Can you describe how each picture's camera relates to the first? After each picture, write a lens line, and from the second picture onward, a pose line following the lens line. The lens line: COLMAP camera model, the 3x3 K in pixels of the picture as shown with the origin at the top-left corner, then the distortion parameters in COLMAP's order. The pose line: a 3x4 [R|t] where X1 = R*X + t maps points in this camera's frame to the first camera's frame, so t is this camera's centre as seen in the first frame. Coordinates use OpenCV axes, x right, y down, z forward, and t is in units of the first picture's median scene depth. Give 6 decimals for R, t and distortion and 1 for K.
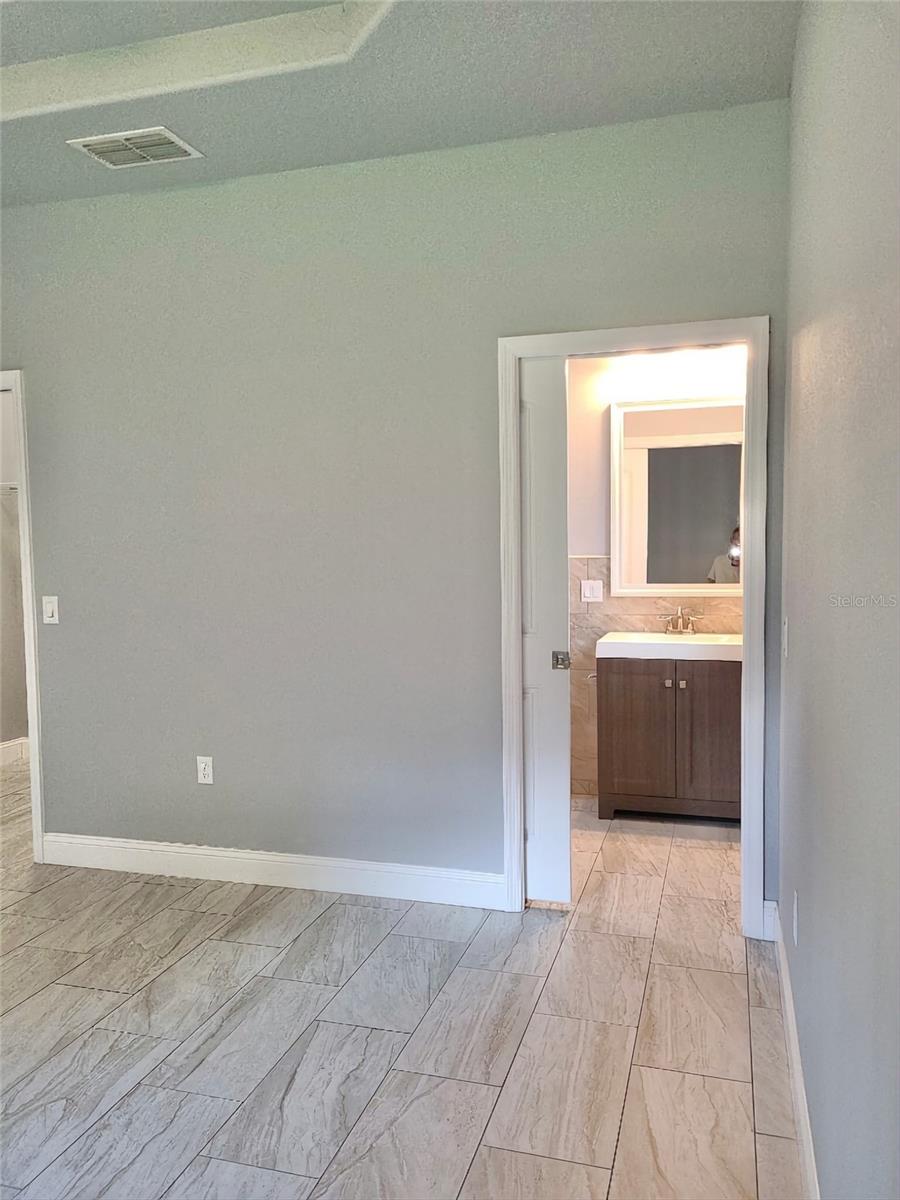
lens RADIAL K [[912.3, 0, 452.8], [0, 912.3, 594.2], [0, 0, 1]] dist [0.060465, -0.041331]
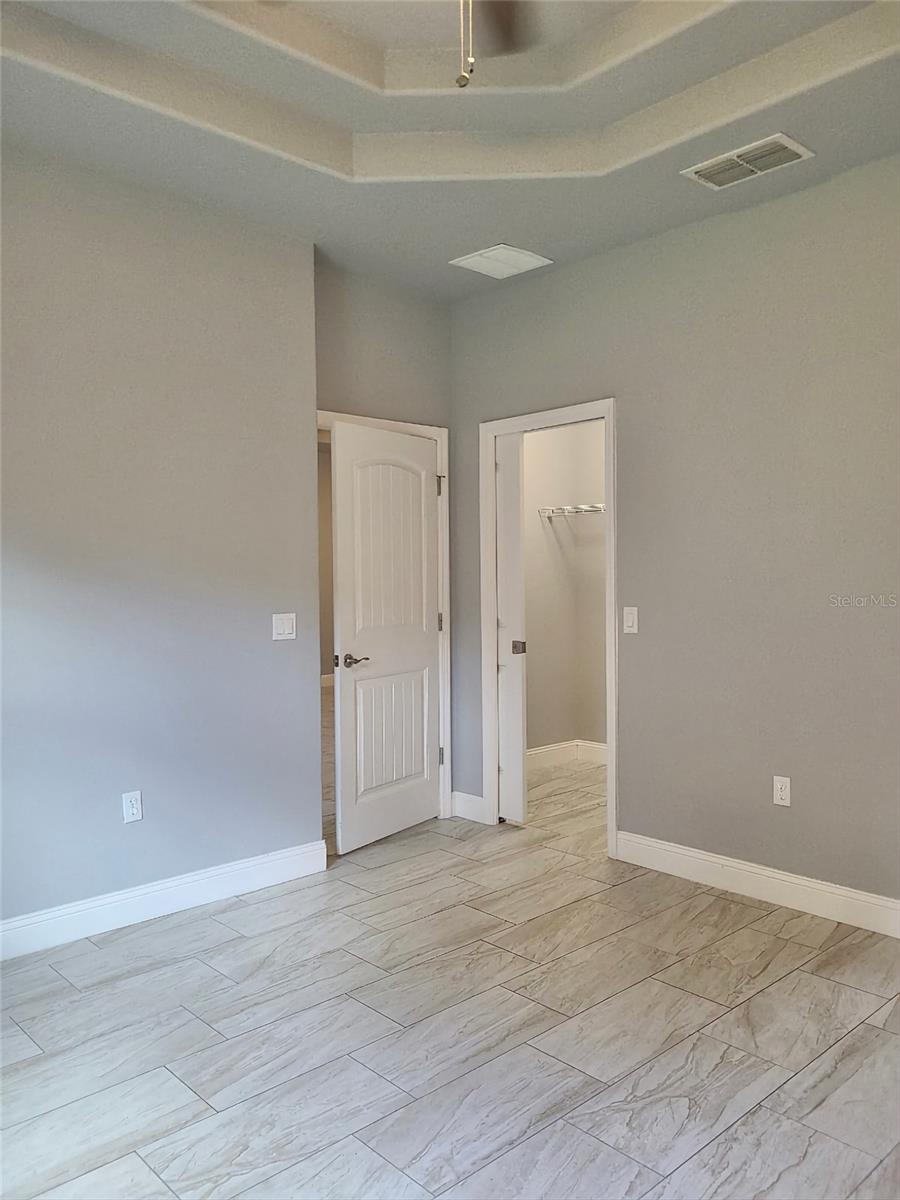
lens RADIAL K [[912.3, 0, 480.4], [0, 912.3, 589.9], [0, 0, 1]] dist [0.060465, -0.041331]
pose [[0.868509, 0.013547, -0.495489, -0.088543], [-0.028722, 0.999322, -0.023023, 0.015510], [0.494841, 0.034227, 0.868309, -0.003666]]
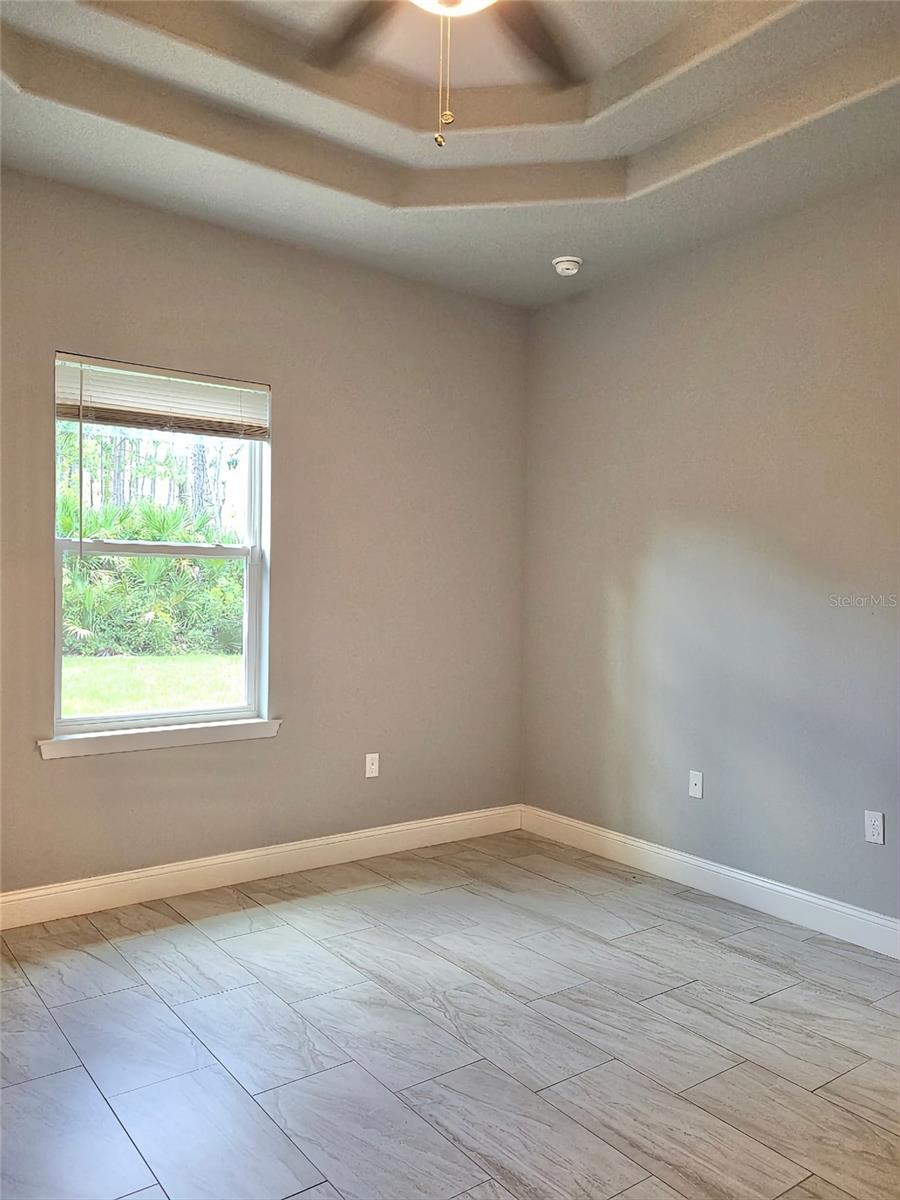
lens RADIAL K [[912.3, 0, 447.7], [0, 912.3, 601.1], [0, 0, 1]] dist [0.060465, -0.041331]
pose [[-0.601317, 0.018410, -0.798798, 0.144518], [-0.053658, 0.996547, 0.063360, -0.039832], [0.797207, 0.080962, -0.598253, 0.964741]]
